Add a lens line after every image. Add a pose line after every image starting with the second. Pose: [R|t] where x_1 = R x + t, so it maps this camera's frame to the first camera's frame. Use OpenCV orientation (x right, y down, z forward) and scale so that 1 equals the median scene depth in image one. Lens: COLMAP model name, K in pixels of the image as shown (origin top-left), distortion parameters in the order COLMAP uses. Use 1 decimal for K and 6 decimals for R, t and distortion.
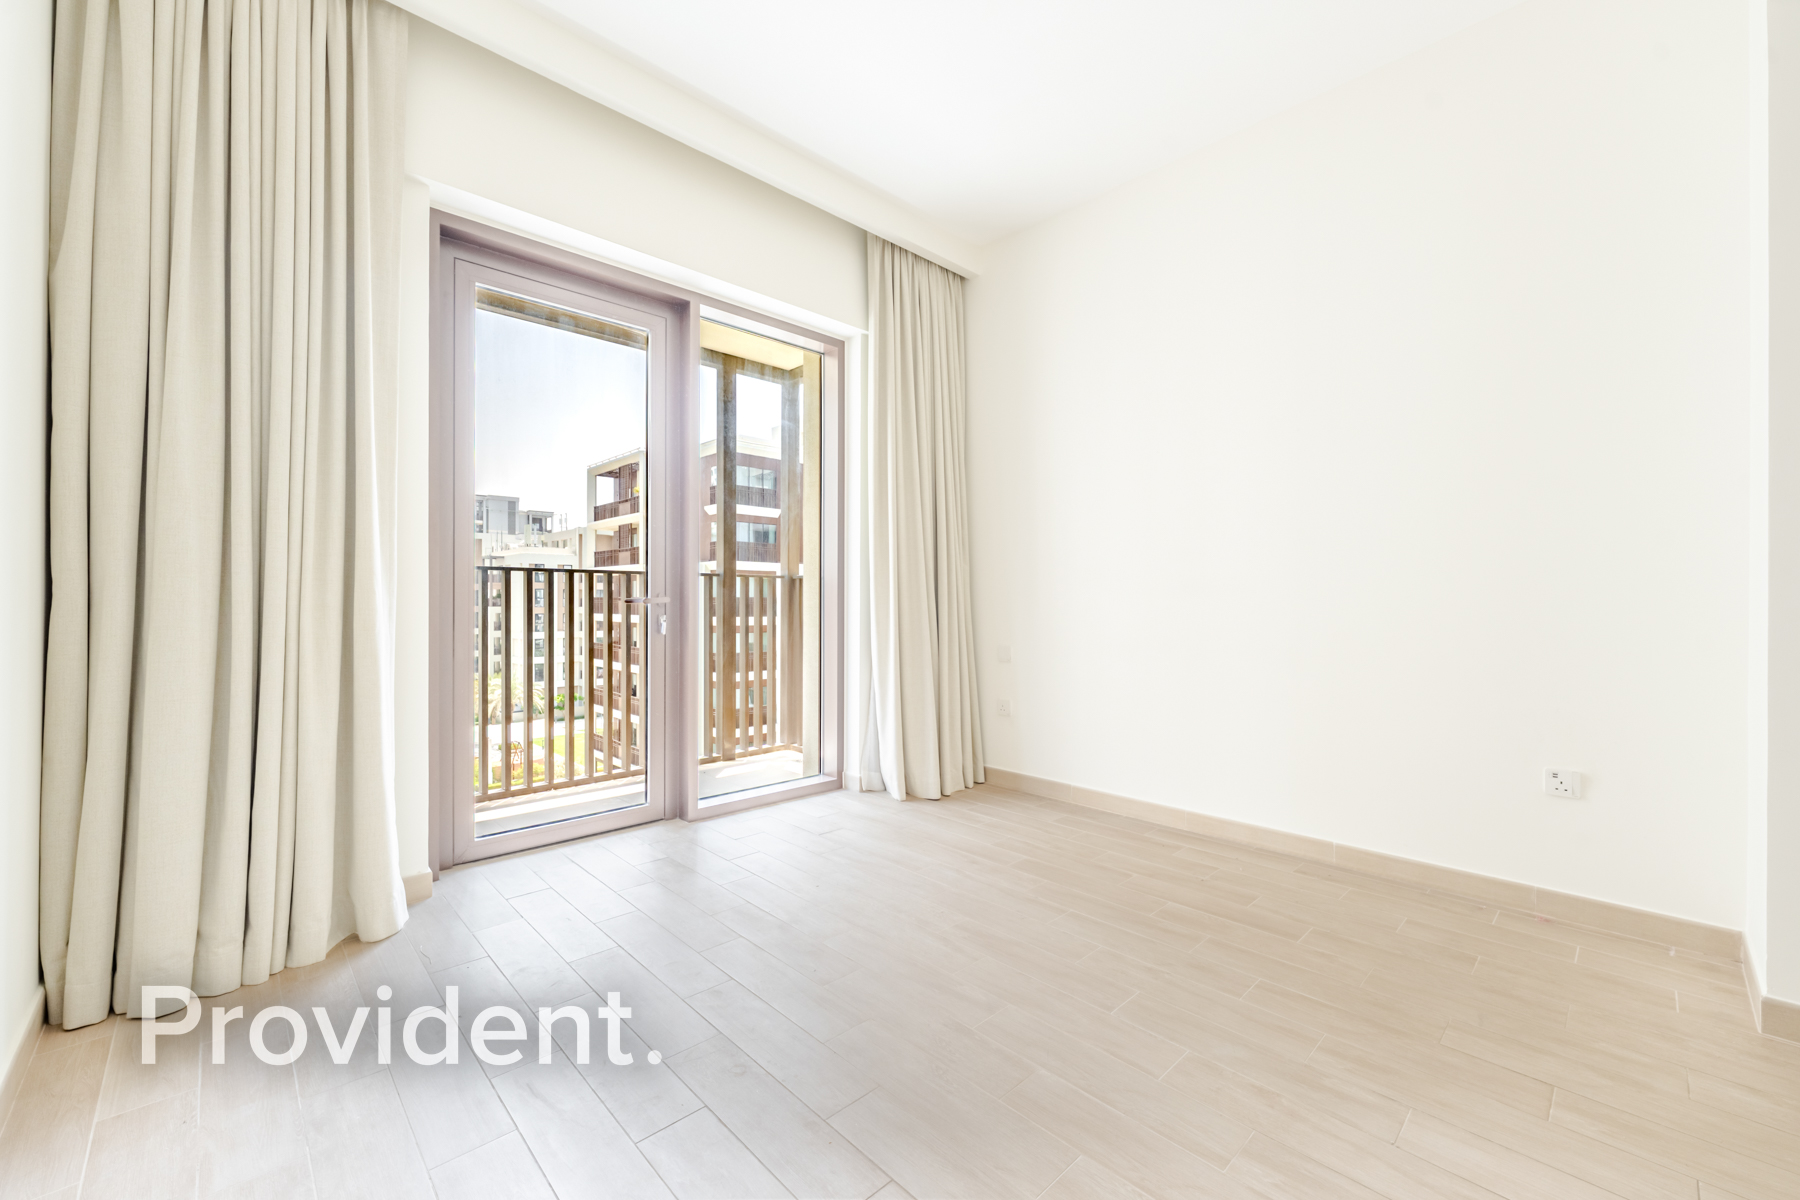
lens RADIAL K [[722.4, 0, 890.2], [0, 722.4, 600.8], [0, 0, 1]] dist [0.000121, -0.000892]
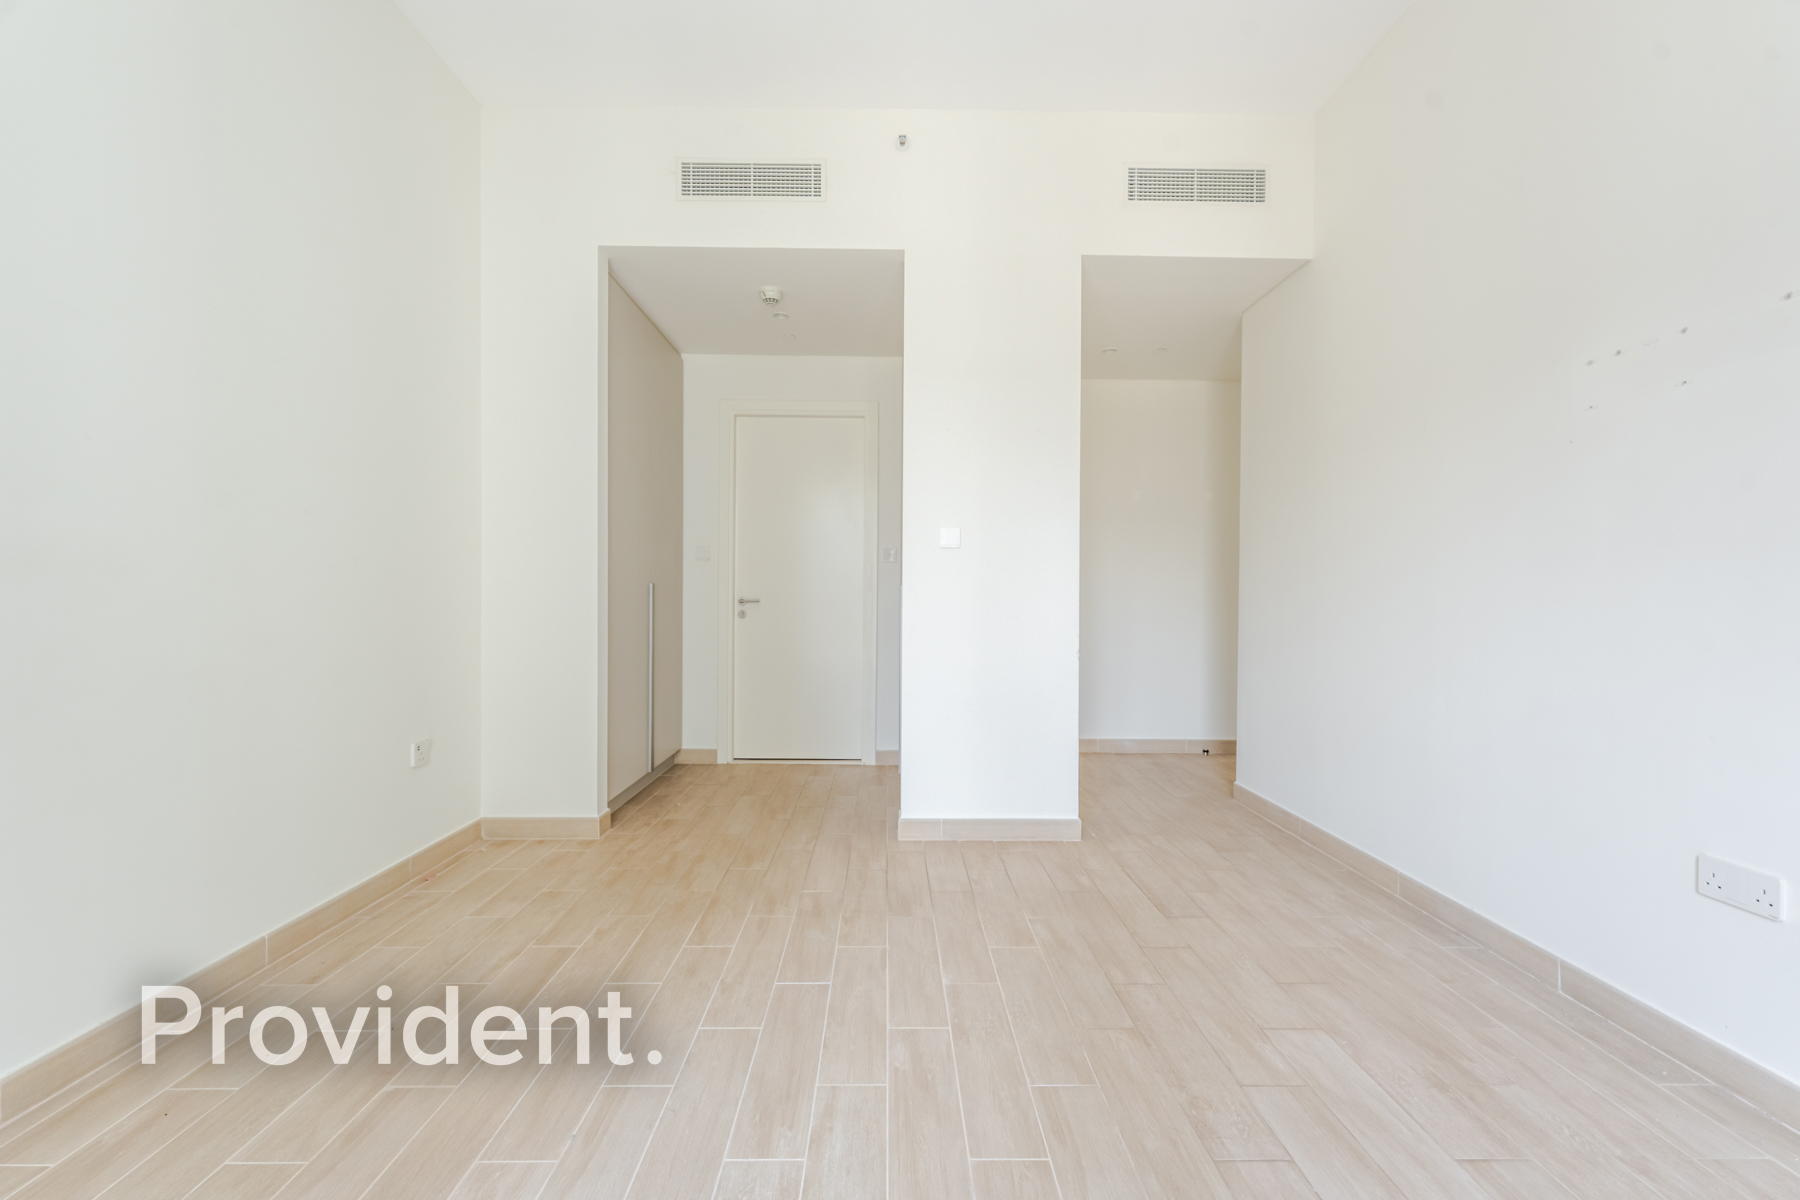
lens RADIAL K [[722.4, 0, 900.1], [0, 722.4, 598.2], [0, 0, 1]] dist [0.000121, -0.000892]
pose [[-0.744401, -0.007793, 0.667688, -0.386636], [-0.003475, 0.999964, 0.007798, 0.002208], [-0.667724, 0.003484, -0.744400, 1.418185]]
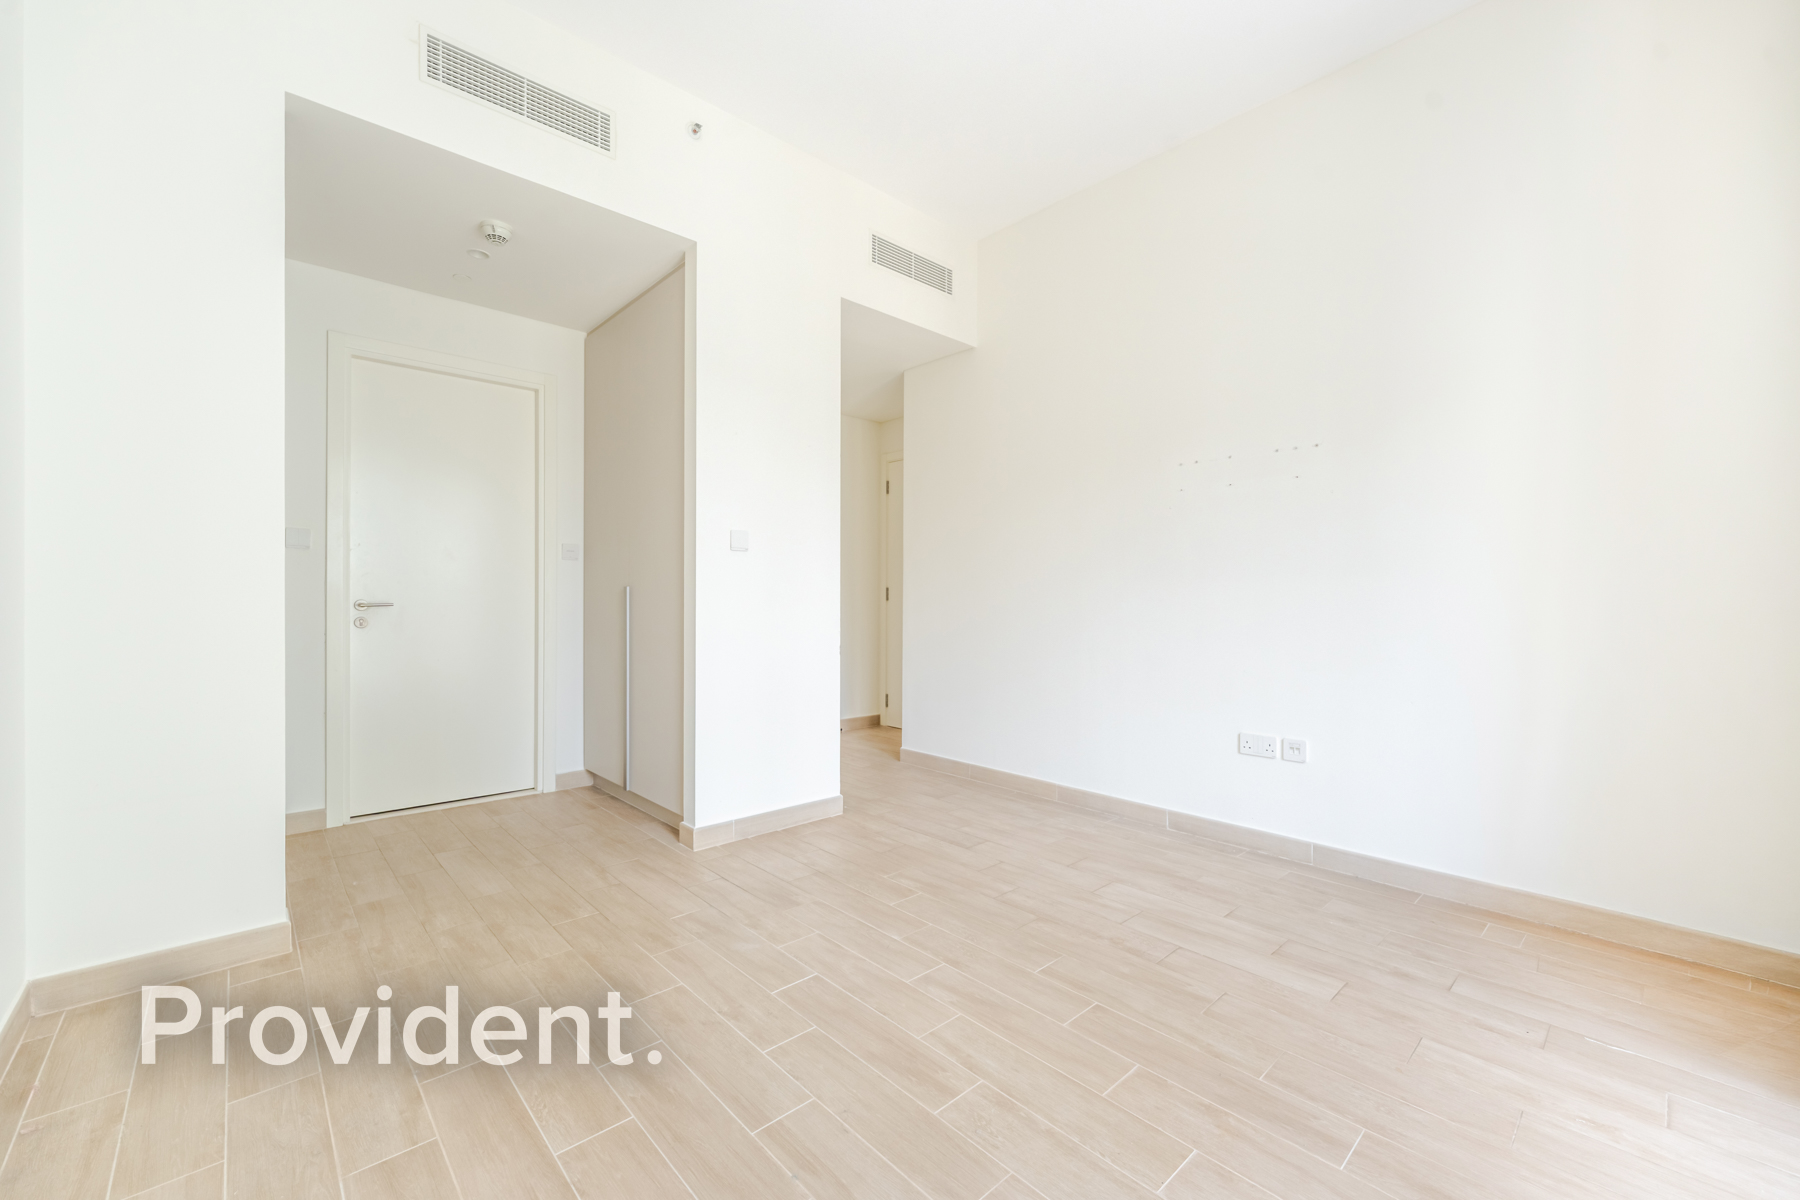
lens RADIAL K [[722.4, 0, 910.0], [0, 722.4, 597.0], [0, 0, 1]] dist [0.000121, -0.000892]
pose [[-0.999970, -0.004910, -0.006022, 0.144817], [-0.004938, 0.999977, 0.004607, -0.001978], [0.005999, 0.004637, -0.999971, 1.728452]]
